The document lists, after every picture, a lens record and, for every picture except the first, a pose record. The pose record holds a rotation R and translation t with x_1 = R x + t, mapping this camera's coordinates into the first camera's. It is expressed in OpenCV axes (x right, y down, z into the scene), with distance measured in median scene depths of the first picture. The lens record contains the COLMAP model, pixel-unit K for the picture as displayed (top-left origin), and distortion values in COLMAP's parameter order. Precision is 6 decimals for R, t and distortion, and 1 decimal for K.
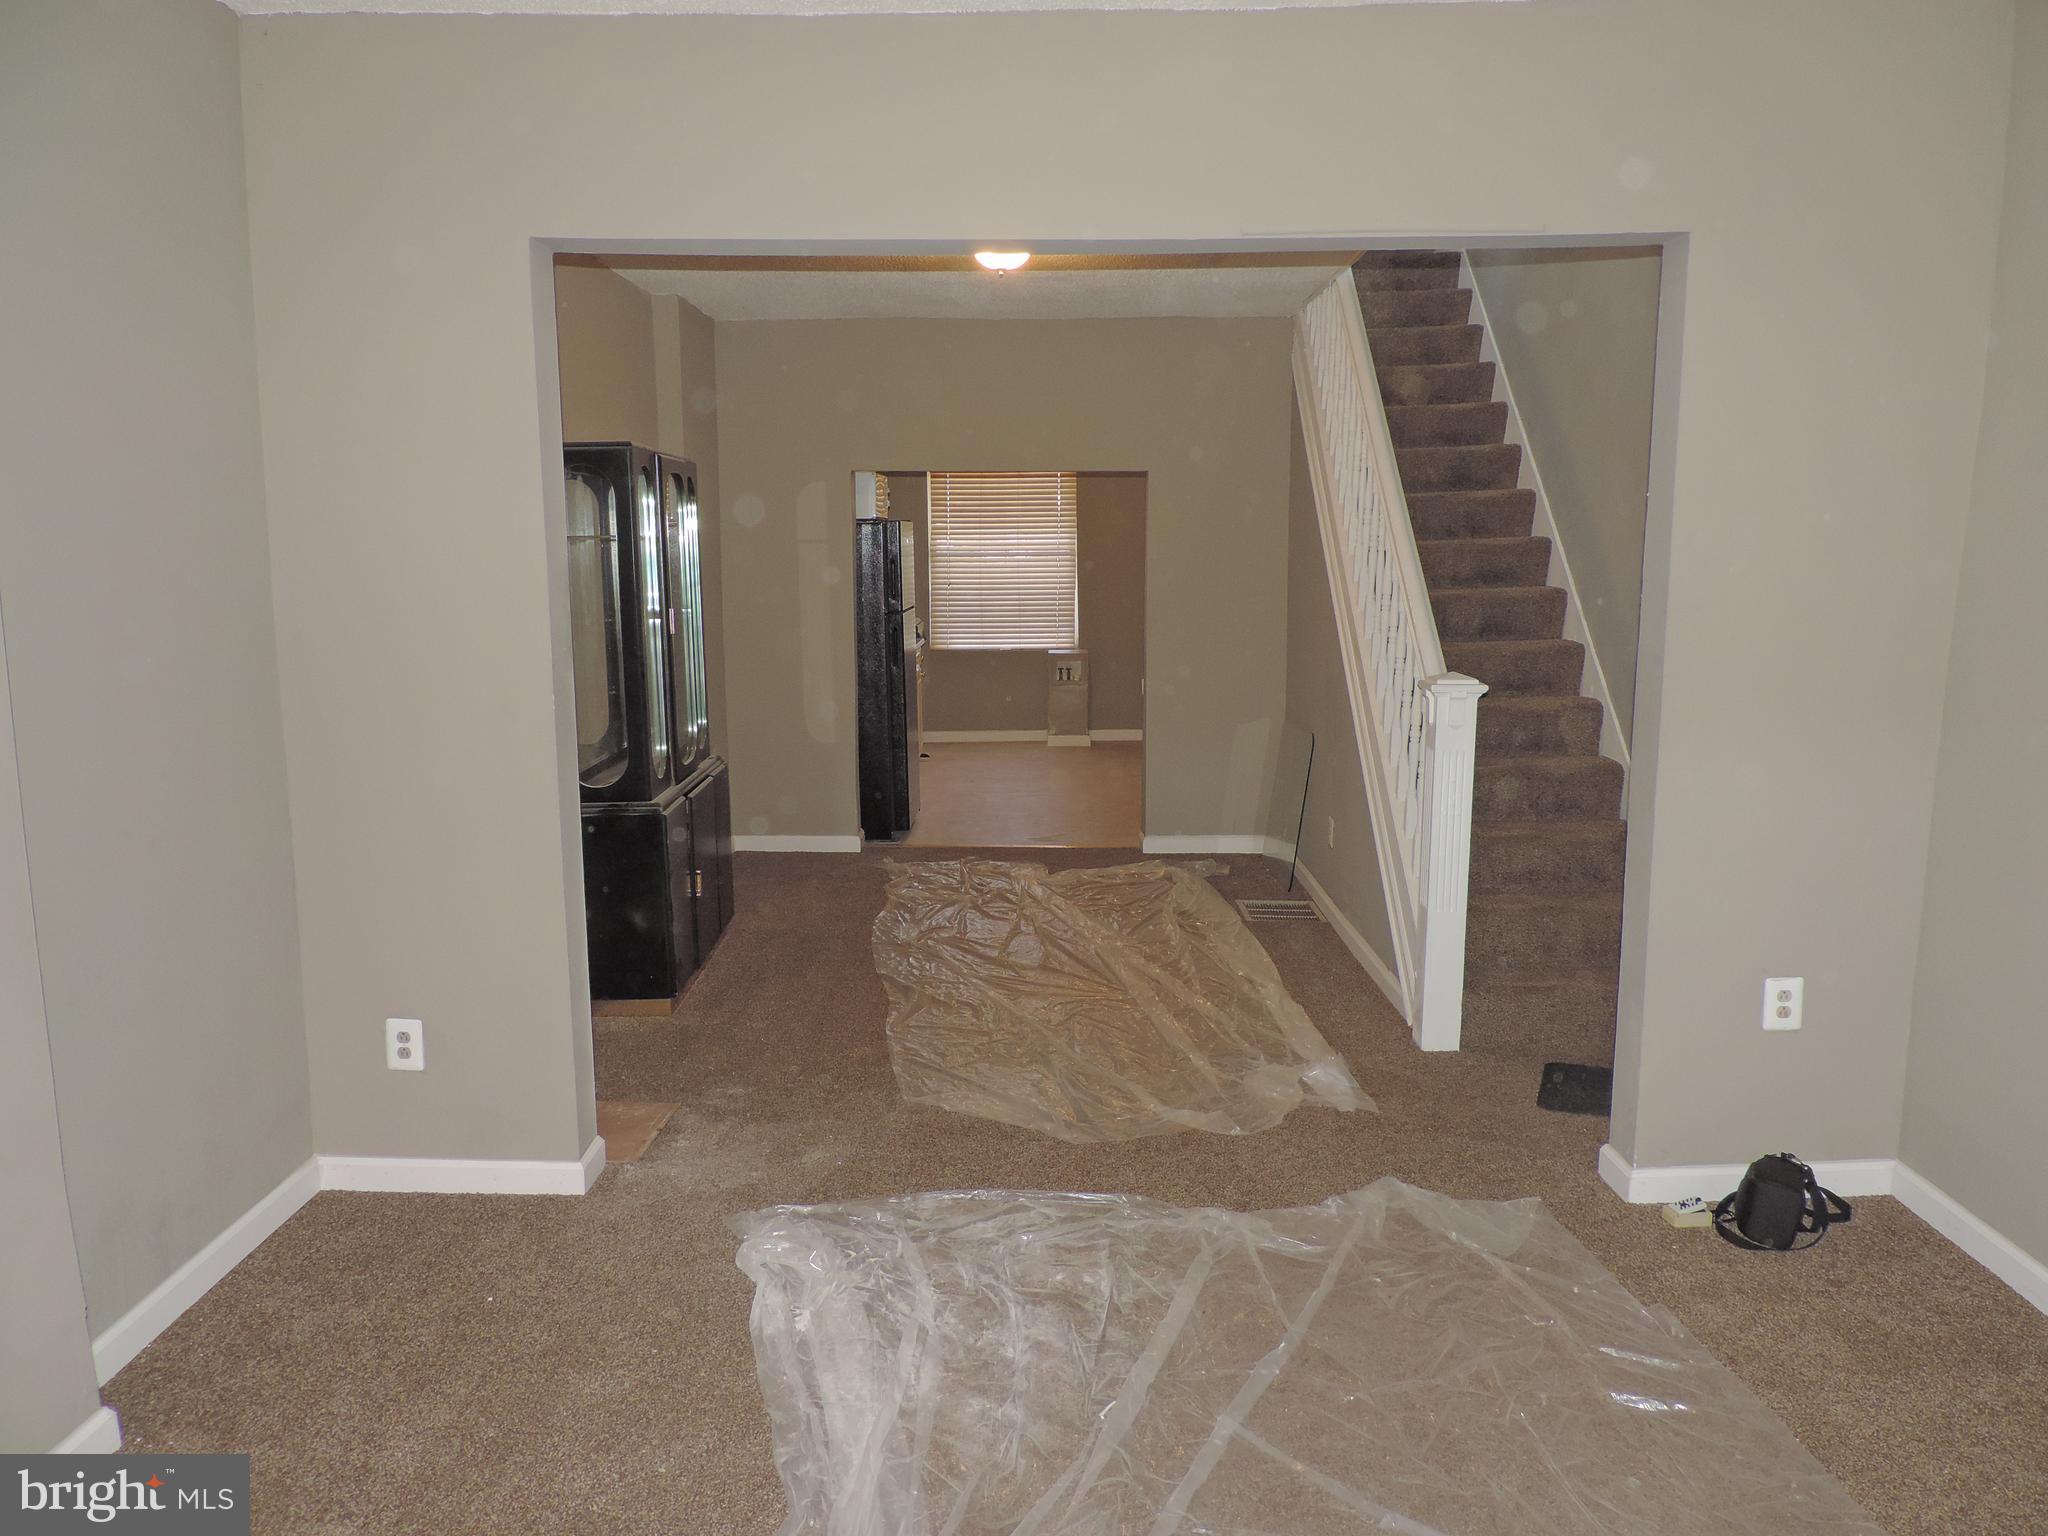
lens RADIAL K [[1433.6, 0, 1016.8], [0, 1433.6, 750.3], [0, 0, 1]] dist [-0.009015, 0.000192]
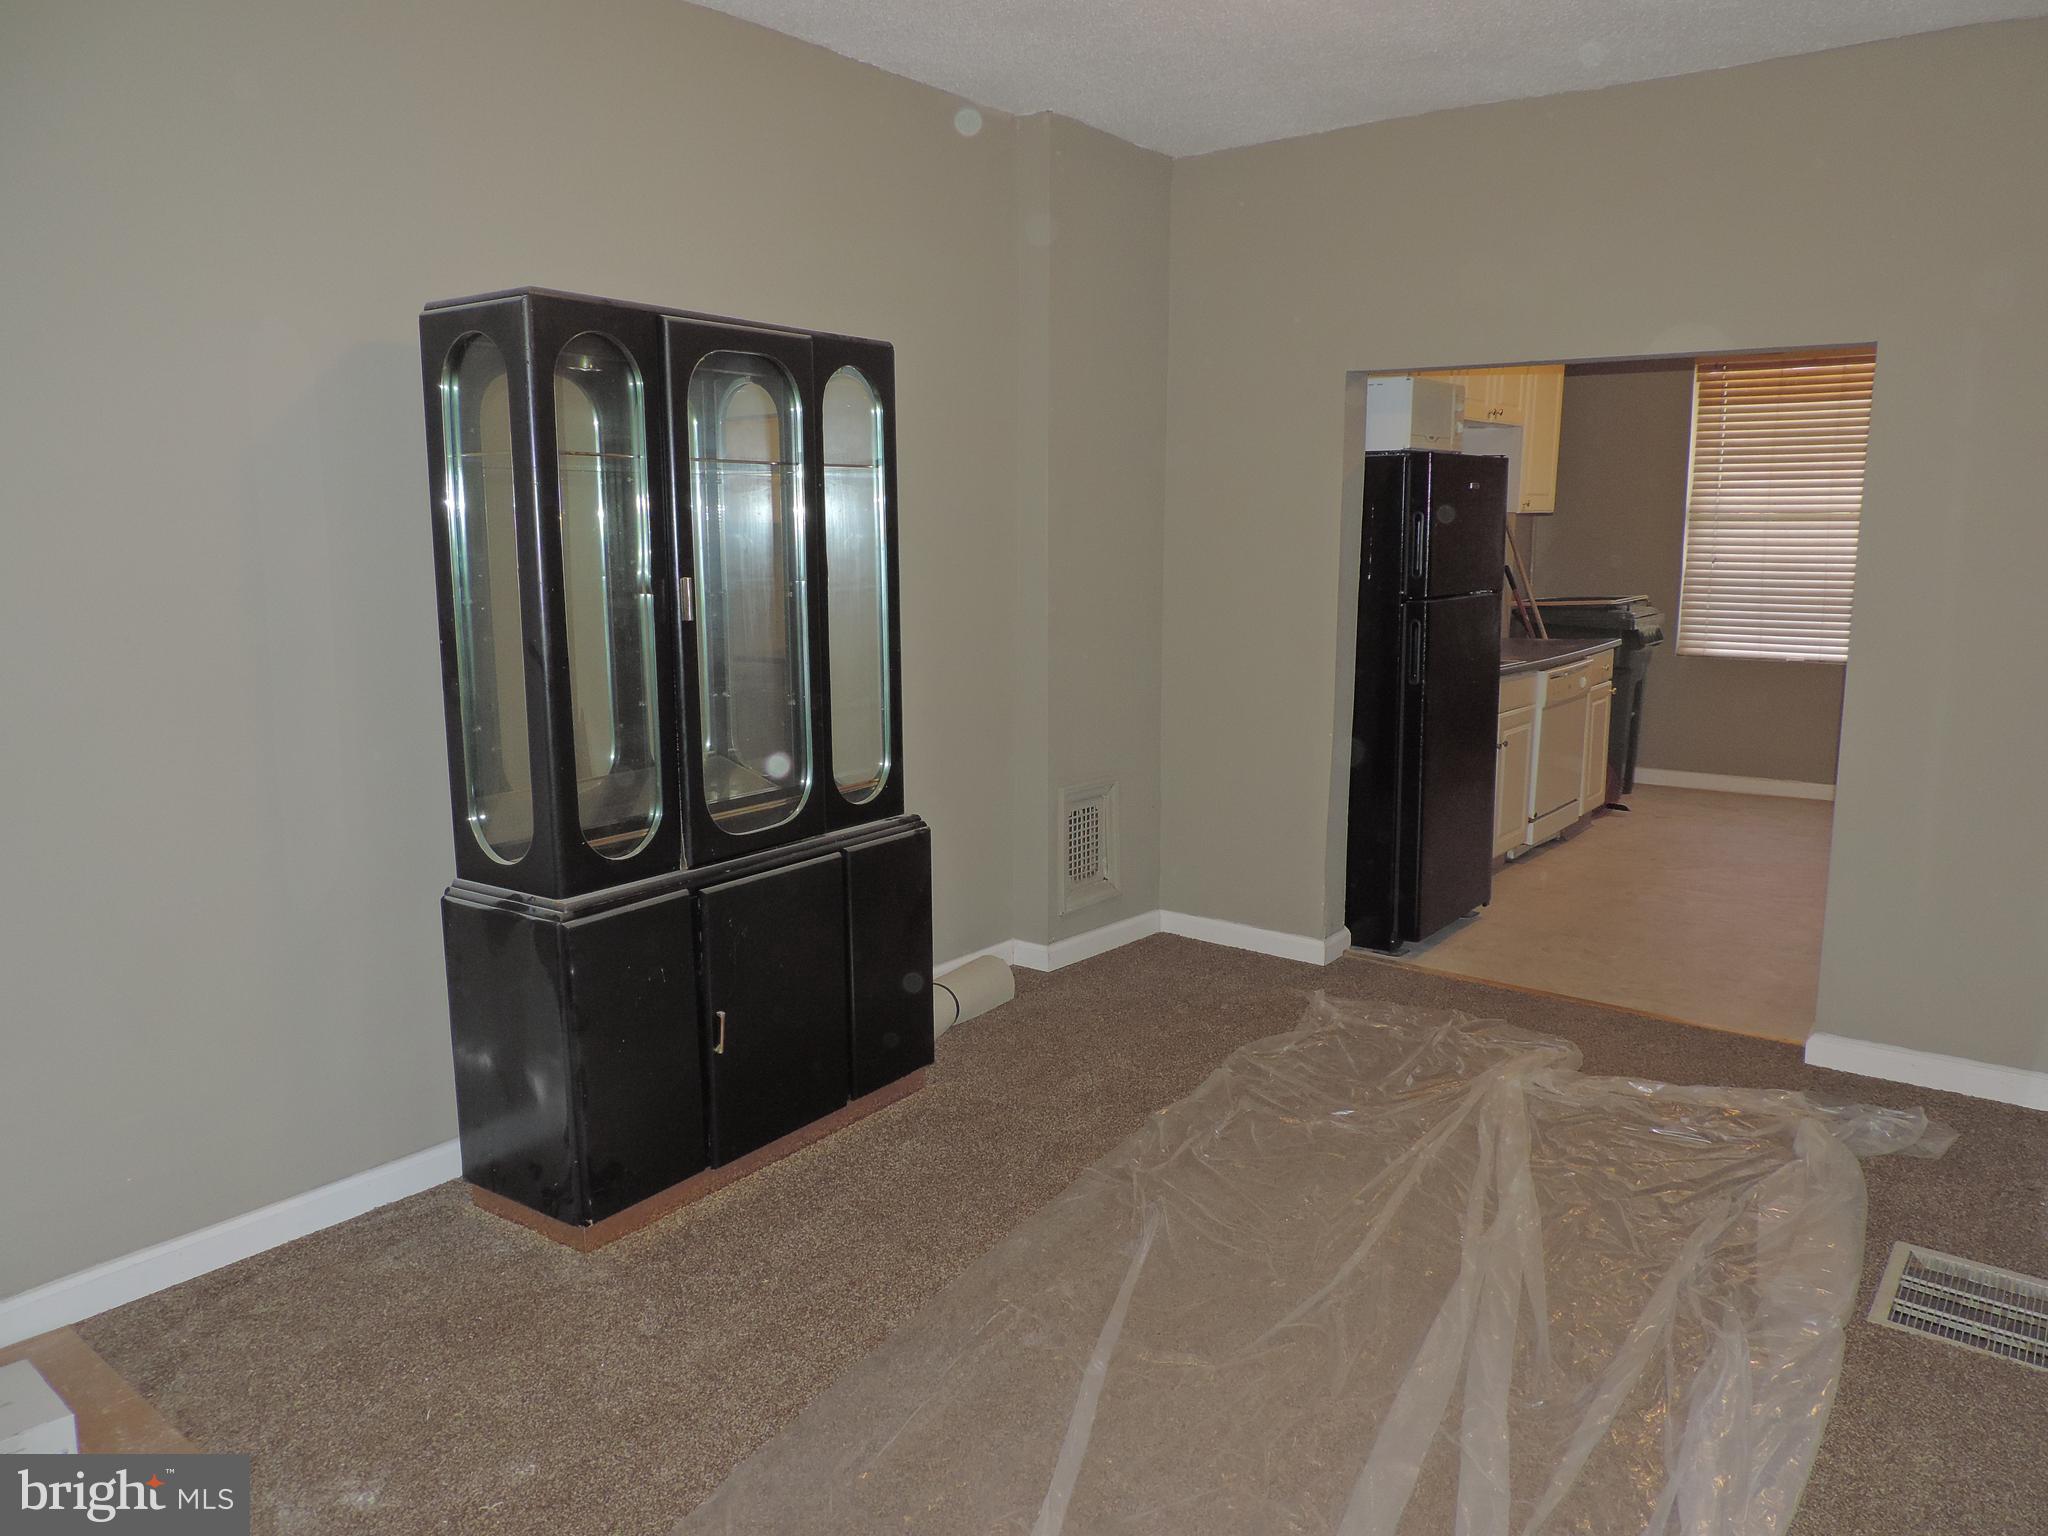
lens RADIAL K [[1433.6, 0, 1016.8], [0, 1433.6, 750.3], [0, 0, 1]] dist [-0.009015, 0.000192]
pose [[0.807874, 0.097478, -0.581238, 0.299993], [-0.087135, 0.995144, 0.045783, -0.087150], [0.582878, 0.013659, 0.812445, 0.781949]]
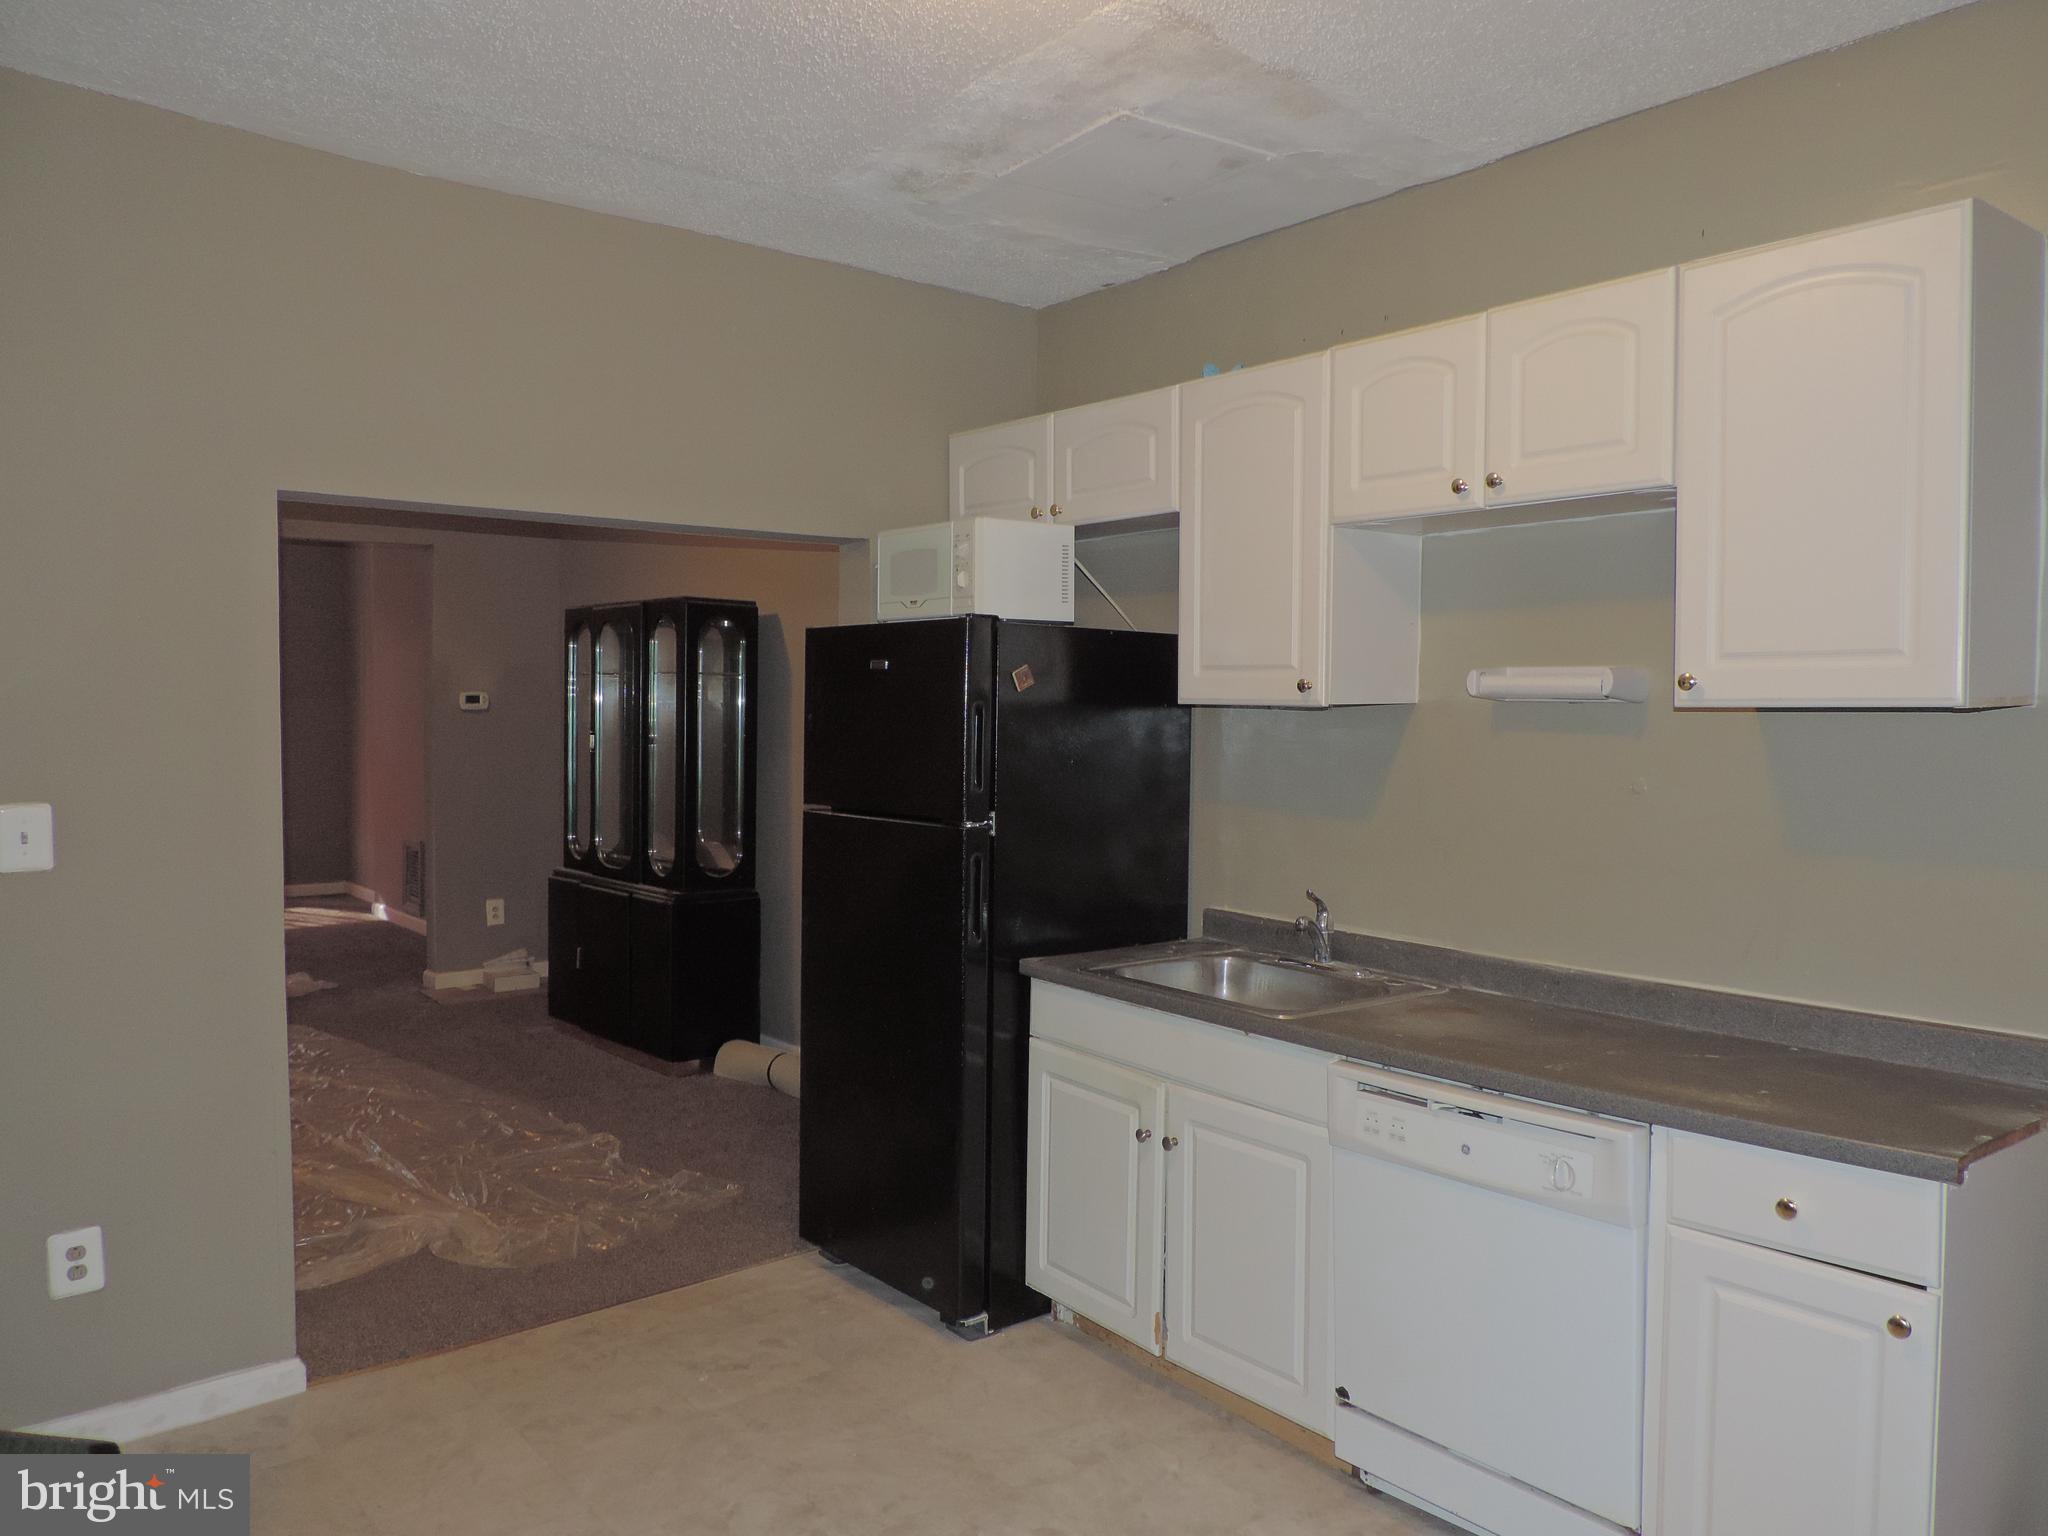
lens RADIAL K [[1433.6, 0, 1016.8], [0, 1433.6, 750.3], [0, 0, 1]] dist [-0.009015, 0.000192]
pose [[-0.748486, 0.022424, -0.662772, 0.408213], [-0.095419, 0.985386, 0.141099, -0.381773], [0.656250, 0.168852, -0.735408, 2.800121]]
